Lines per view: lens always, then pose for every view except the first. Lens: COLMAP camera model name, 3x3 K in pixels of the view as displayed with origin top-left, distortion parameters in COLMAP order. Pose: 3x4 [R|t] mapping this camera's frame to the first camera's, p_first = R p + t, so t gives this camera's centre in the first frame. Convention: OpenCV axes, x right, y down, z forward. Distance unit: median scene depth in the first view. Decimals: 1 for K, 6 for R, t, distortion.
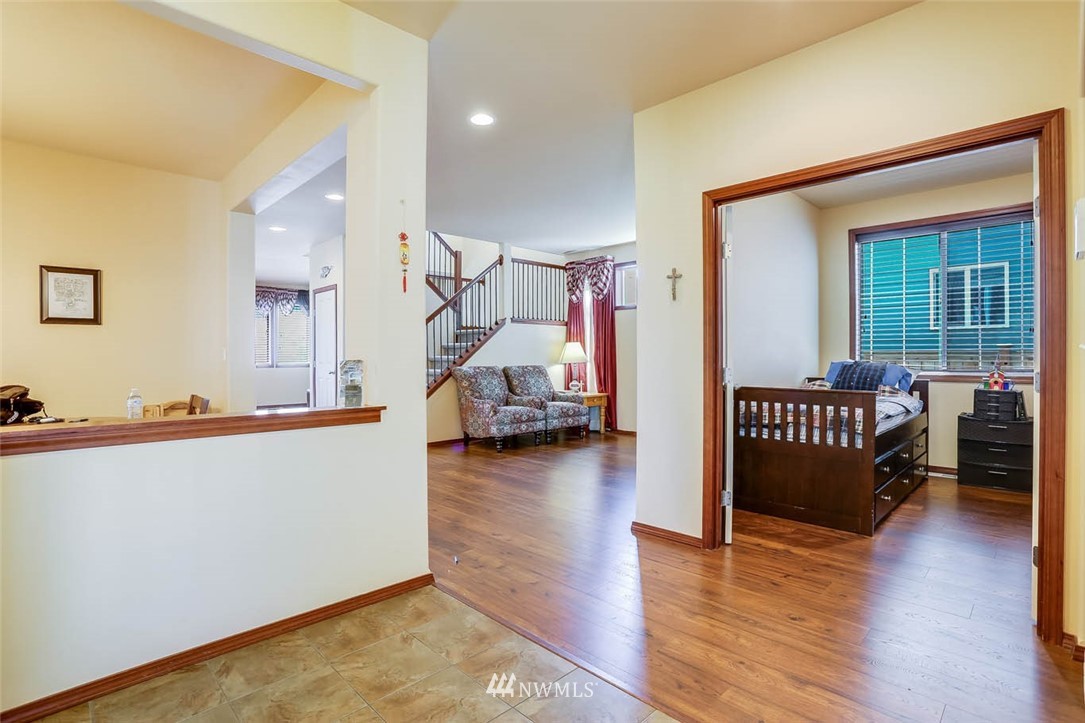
lens RADIAL K [[531.8, 0, 542.3], [0, 531.8, 366.3], [0, 0, 1]] dist [-0.041376, 0.014587]
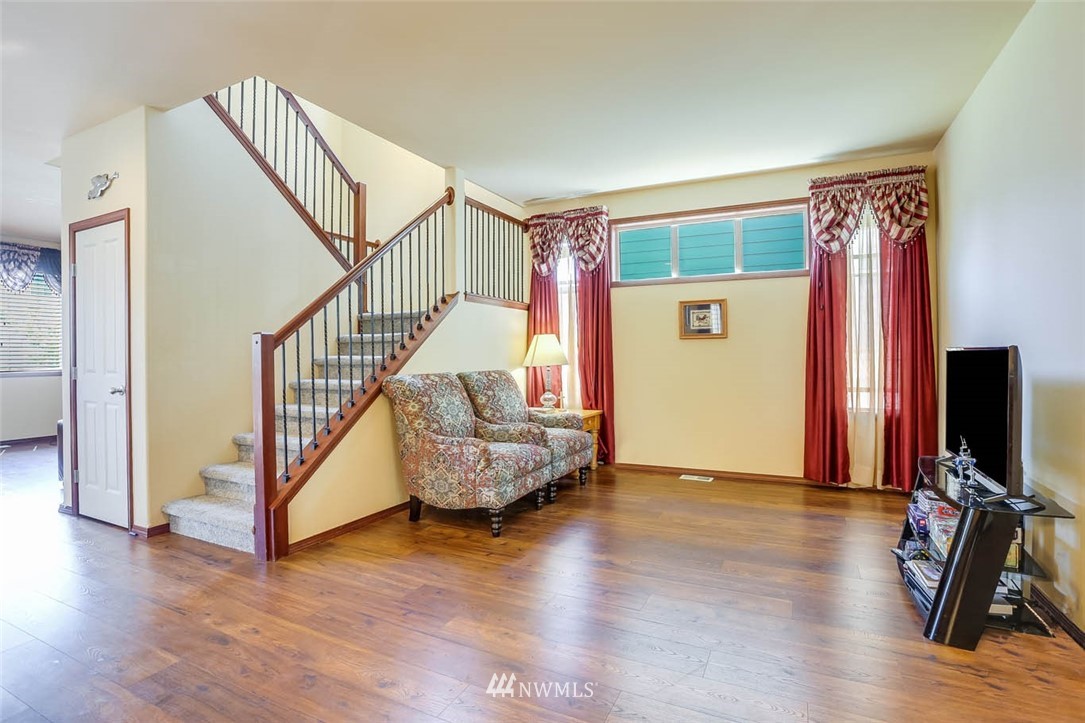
lens RADIAL K [[531.8, 0, 541.0], [0, 531.8, 356.7], [0, 0, 1]] dist [-0.041376, 0.014587]
pose [[0.947490, -0.006574, 0.319718, -0.169201], [0.012819, 0.999766, -0.017434, -0.006297], [-0.319529, 0.020617, 0.947352, 0.393439]]
